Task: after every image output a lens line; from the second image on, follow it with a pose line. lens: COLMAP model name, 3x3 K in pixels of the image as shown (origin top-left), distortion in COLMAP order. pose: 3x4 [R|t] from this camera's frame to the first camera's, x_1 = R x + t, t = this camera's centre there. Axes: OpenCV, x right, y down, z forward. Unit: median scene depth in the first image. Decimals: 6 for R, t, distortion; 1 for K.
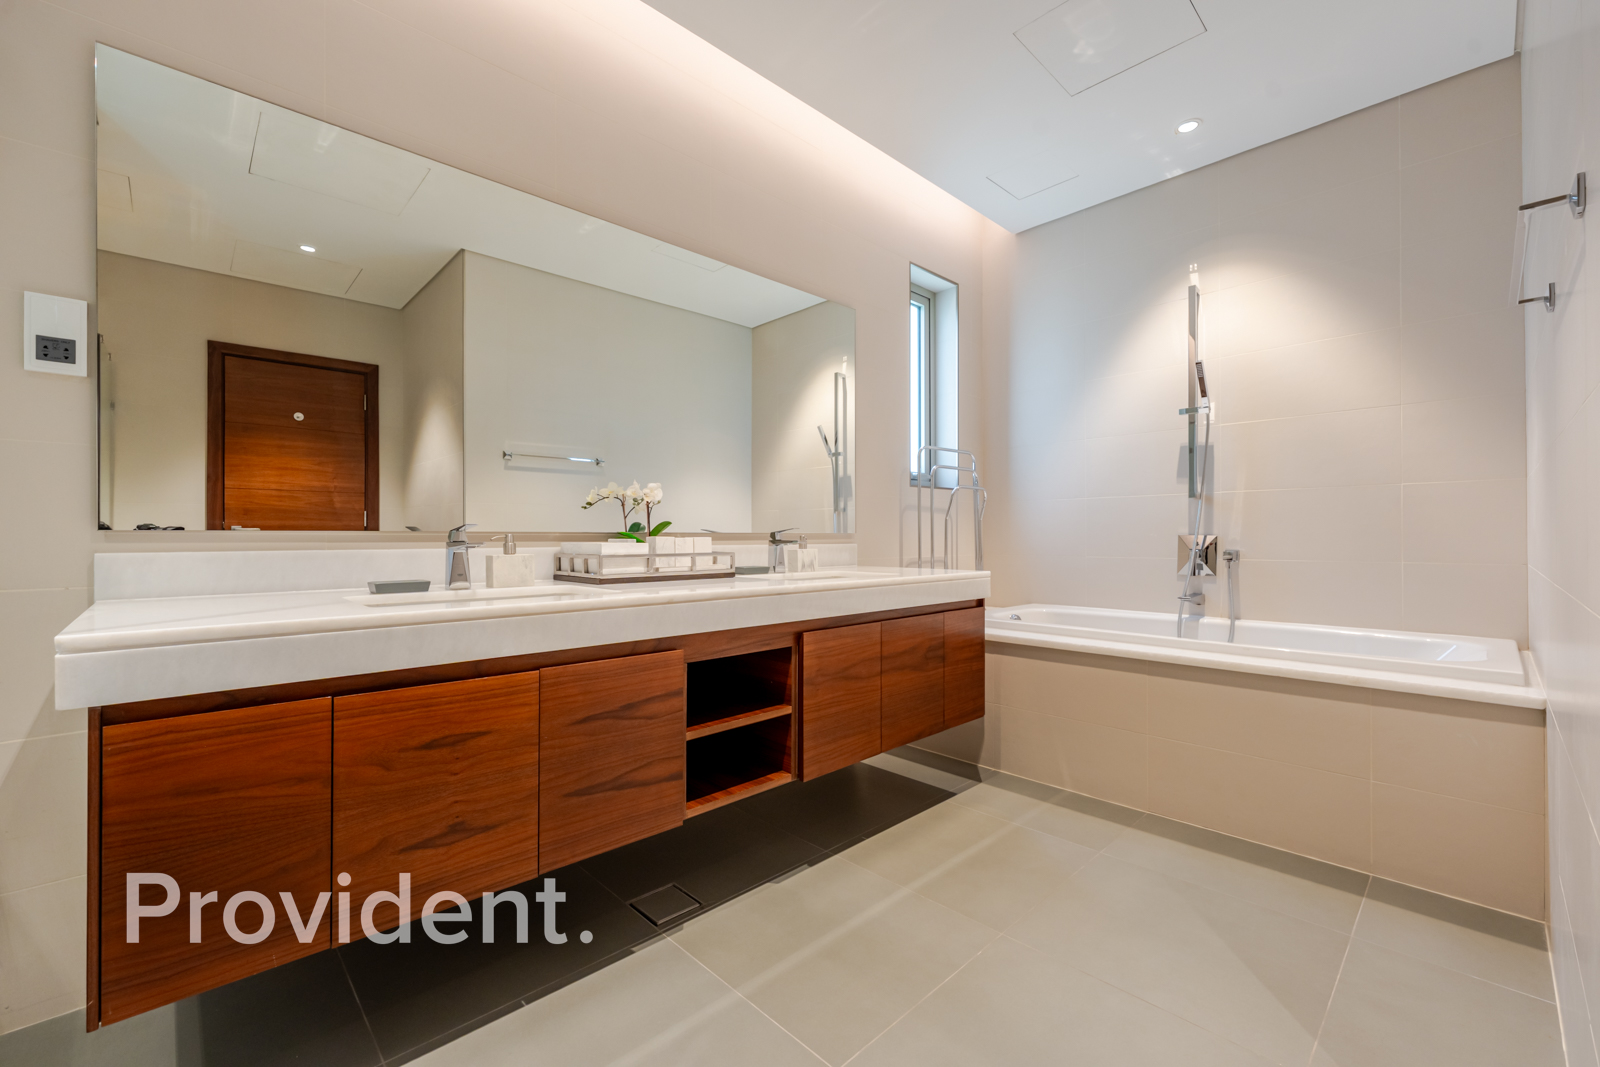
lens RADIAL K [[658.6, 0, 800.0], [0, 658.6, 533.5], [0, 0, 1]] dist [-0.001001, -0.000202]
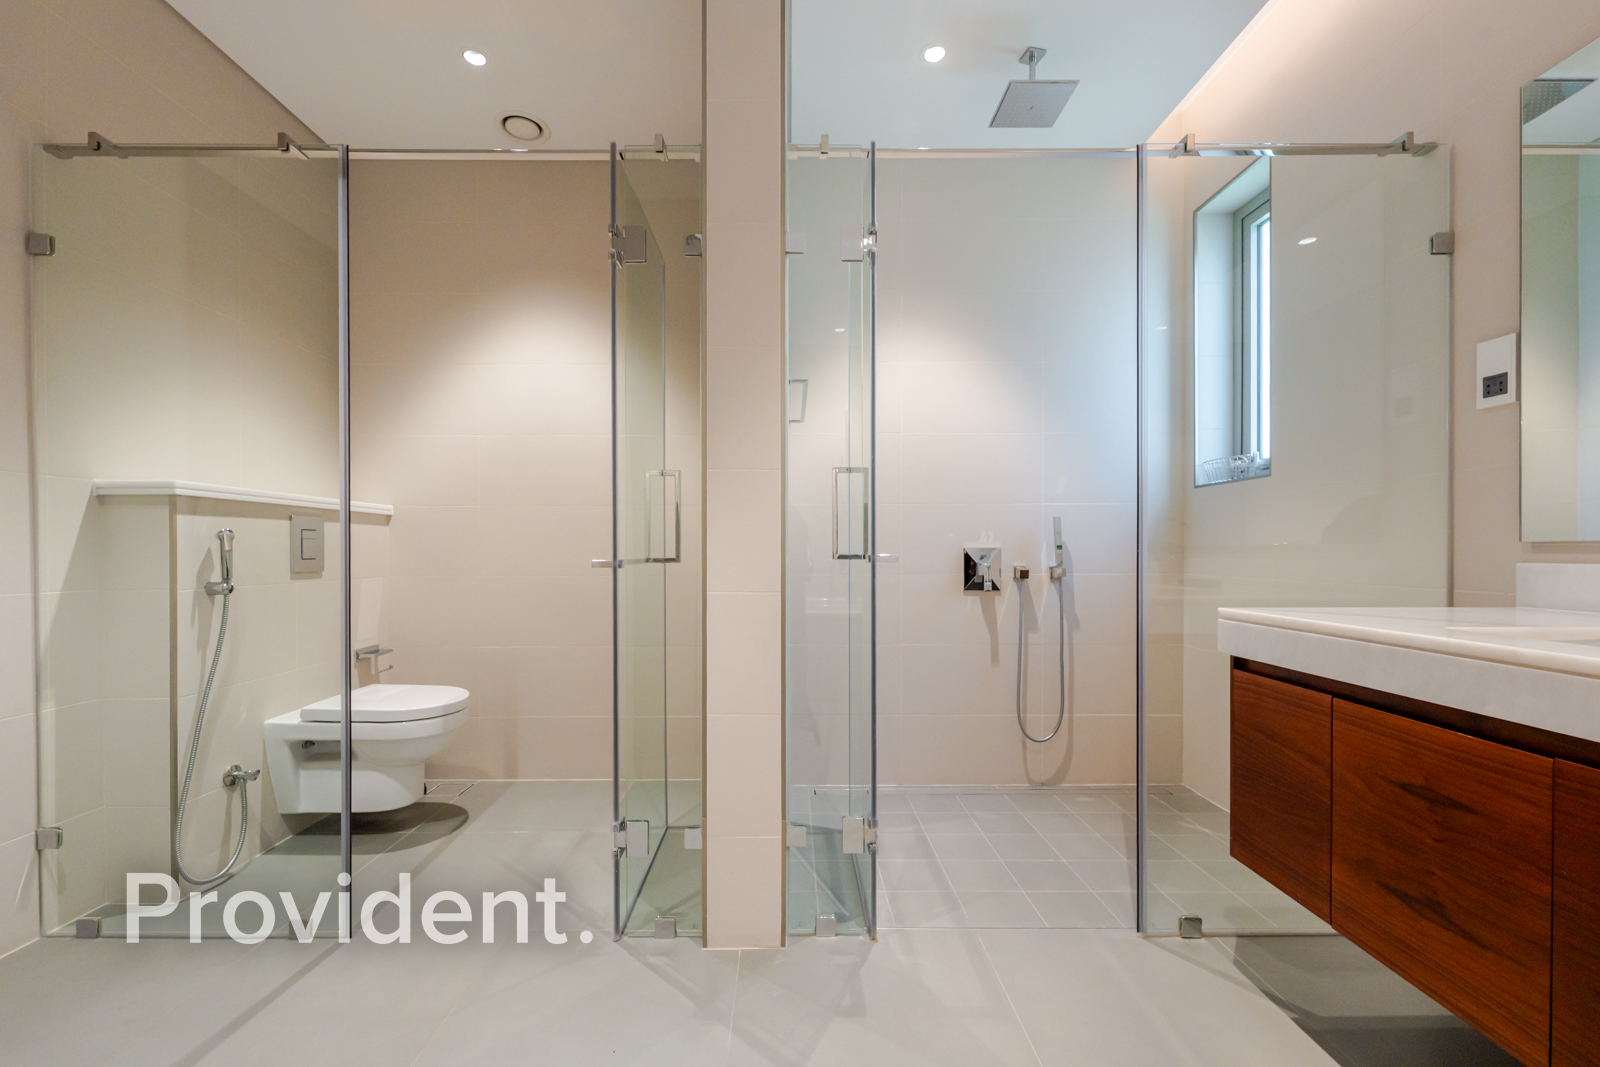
lens RADIAL K [[653.9, 0, 798.3], [0, 653.9, 552.7], [0, 0, 1]] dist [0.000448, 0.000053]
pose [[-0.683736, 0.006605, -0.729700, 0.619320], [0.009763, 0.999952, -0.000097, 0.003174], [0.729664, -0.007191, -0.683768, 1.008251]]
